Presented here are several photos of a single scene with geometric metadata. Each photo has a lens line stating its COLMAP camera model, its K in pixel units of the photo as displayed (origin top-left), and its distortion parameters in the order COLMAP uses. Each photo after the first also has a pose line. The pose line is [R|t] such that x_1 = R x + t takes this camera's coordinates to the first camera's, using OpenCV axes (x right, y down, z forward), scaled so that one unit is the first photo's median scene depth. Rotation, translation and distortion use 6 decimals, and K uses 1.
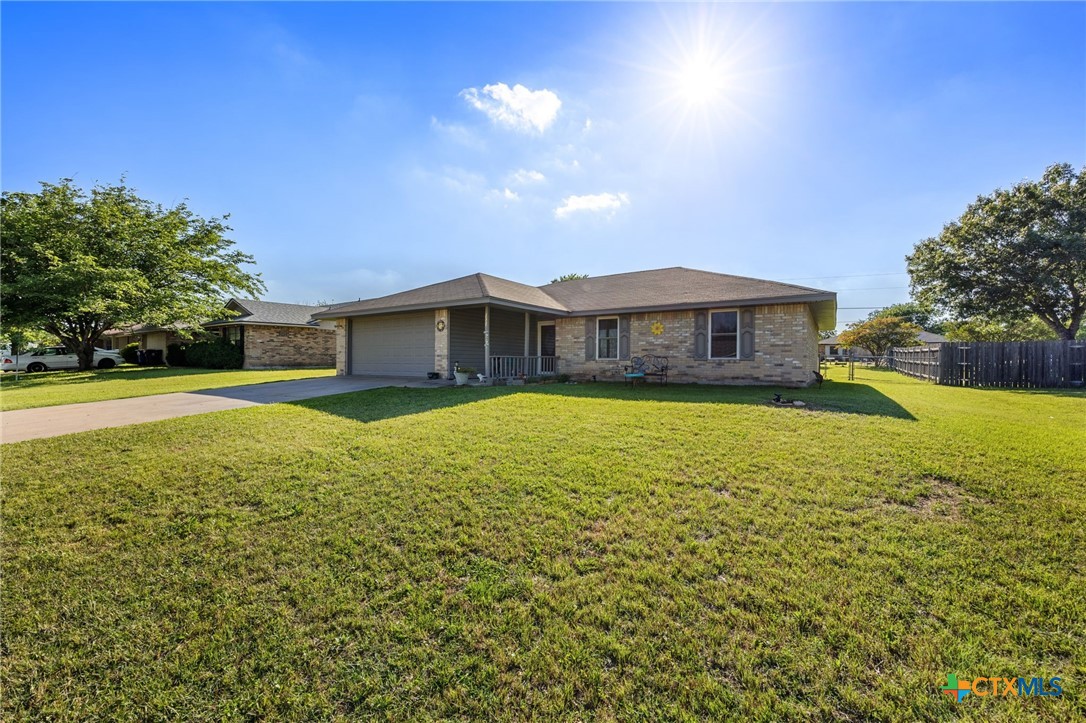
lens RADIAL K [[438.9, 0, 543.0], [0, 438.9, 361.5], [0, 0, 1]] dist [-0.001202, 0.000113]
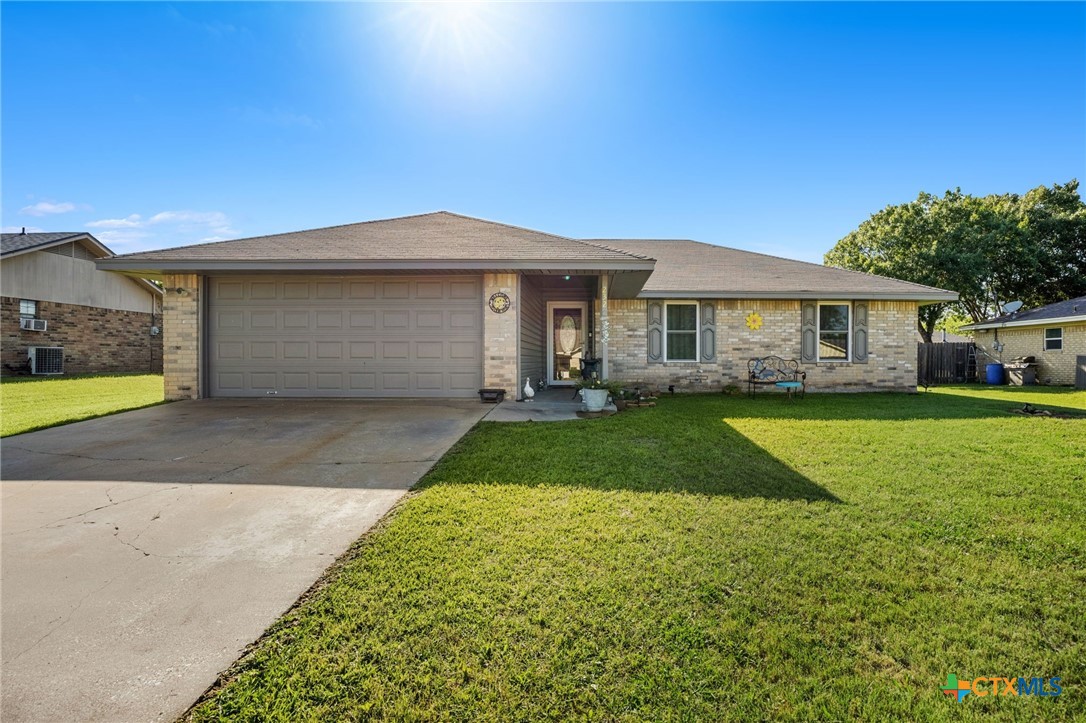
lens RADIAL K [[579.2, 0, 577.2], [0, 579.2, 361.7], [0, 0, 1]] dist [-0.093531, 0.070369]
pose [[0.829455, -0.005902, 0.558542, -0.559535], [0.000587, 0.999953, 0.009694, -0.015565], [-0.558573, -0.007713, 0.829419, 0.355727]]
